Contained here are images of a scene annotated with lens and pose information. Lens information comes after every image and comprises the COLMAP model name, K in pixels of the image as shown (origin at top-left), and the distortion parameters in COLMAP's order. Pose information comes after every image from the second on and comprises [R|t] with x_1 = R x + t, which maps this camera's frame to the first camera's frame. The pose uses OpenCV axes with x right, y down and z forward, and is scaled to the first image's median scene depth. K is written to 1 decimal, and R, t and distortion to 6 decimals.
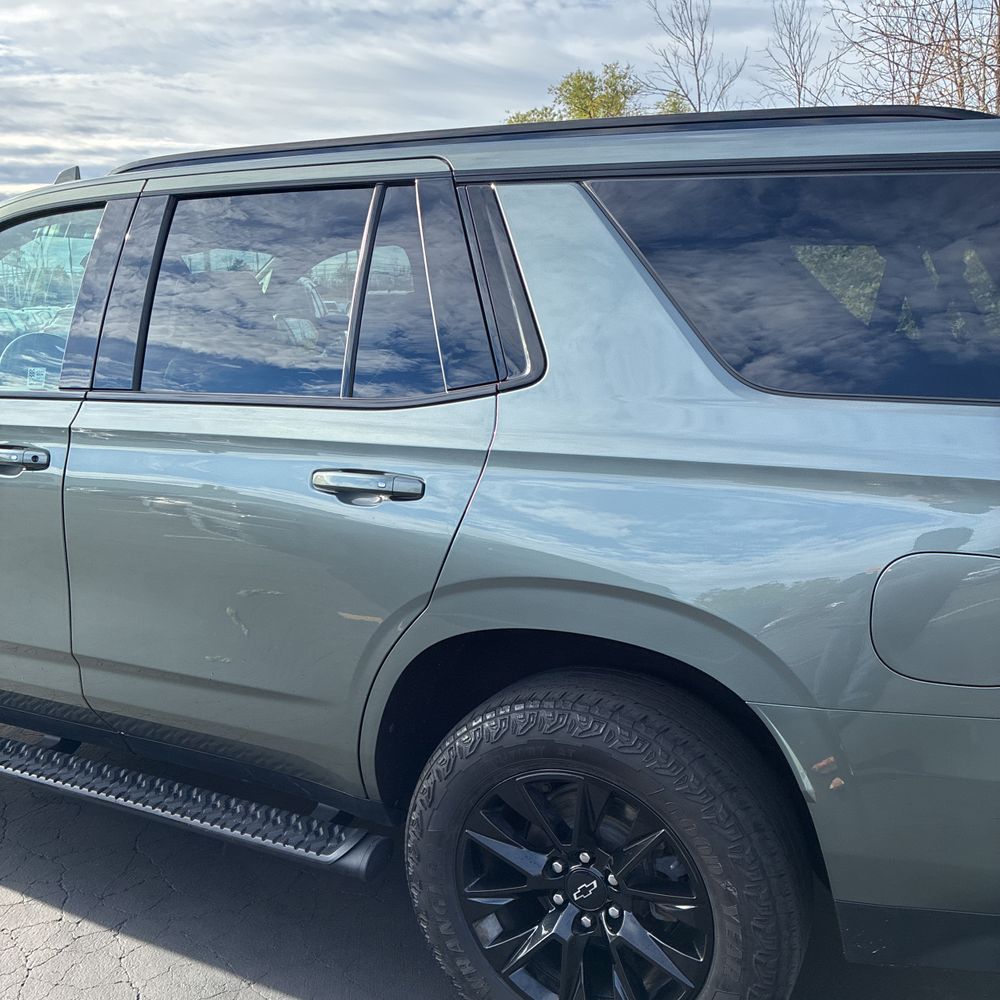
lens RADIAL K [[1001.6, 0, 495.5], [0, 1001.6, 499.0], [0, 0, 1]] dist [0.015674, -0.004507]
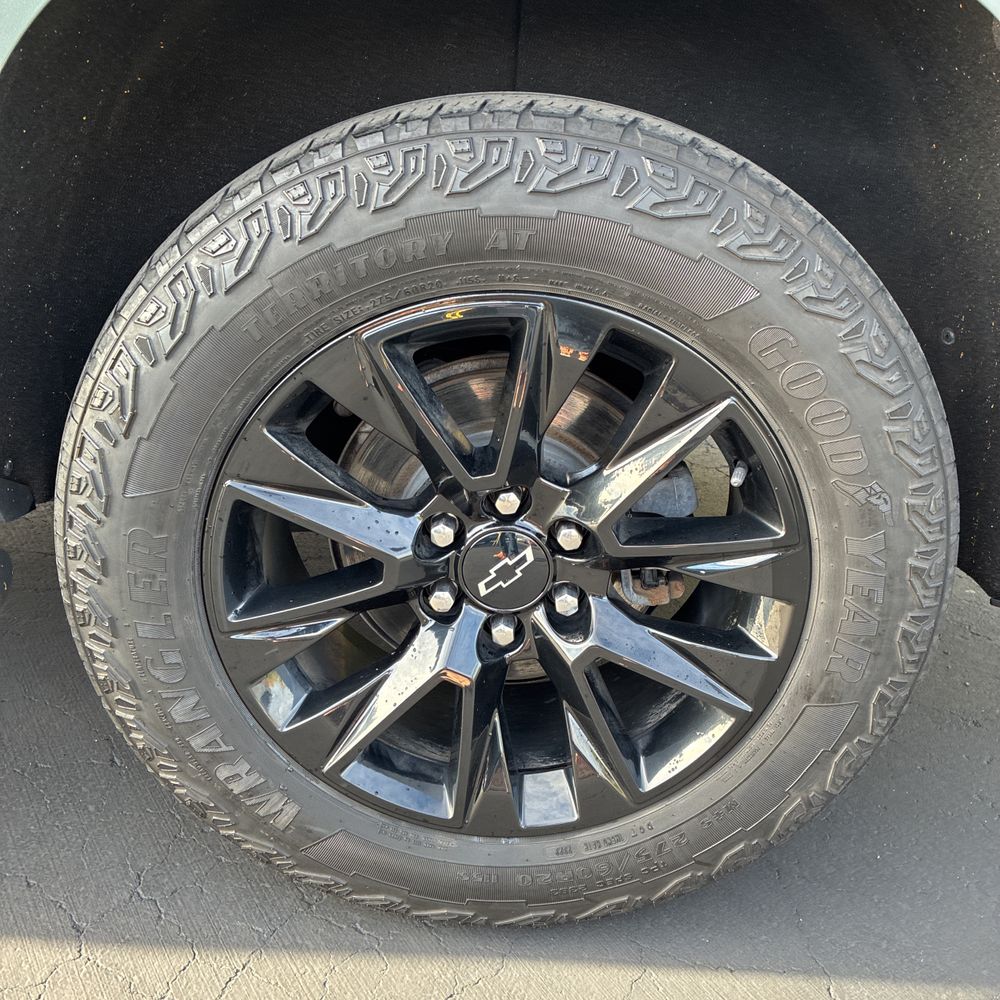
lens RADIAL K [[973.3, 0, 500.0], [0, 973.3, 500.0], [0, 0, 1]] dist [0.001610, -0.003937]
pose [[0.888251, -0.110722, 0.445815, -0.111031], [0.006952, 0.973645, 0.227962, 0.248953], [-0.459306, -0.199388, 0.865611, 0.603225]]
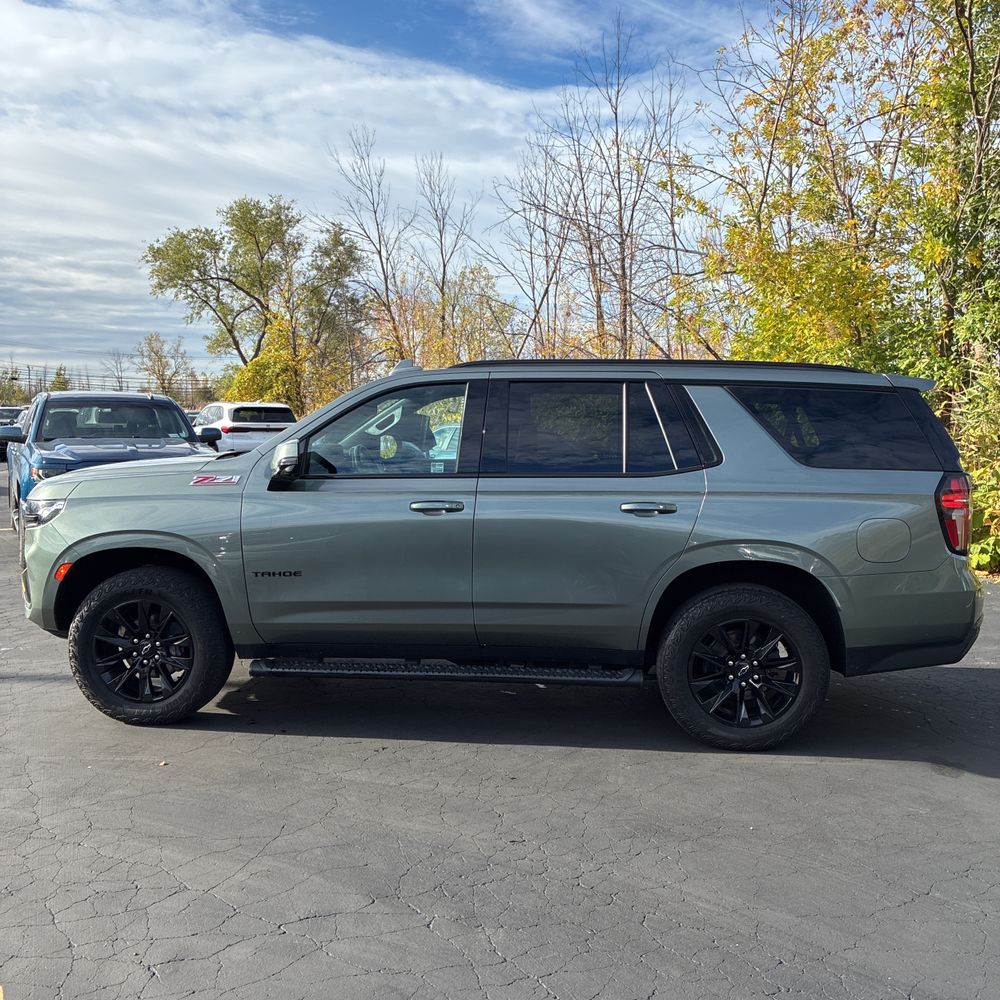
lens RADIAL K [[1001.6, 0, 495.5], [0, 1001.6, 499.0], [0, 0, 1]] dist [0.015674, -0.004507]
pose [[0.932449, -0.009563, 0.361176, -1.336872], [0.048331, 0.993967, -0.098458, 0.182191], [-0.358055, 0.109263, 0.927285, -1.085553]]
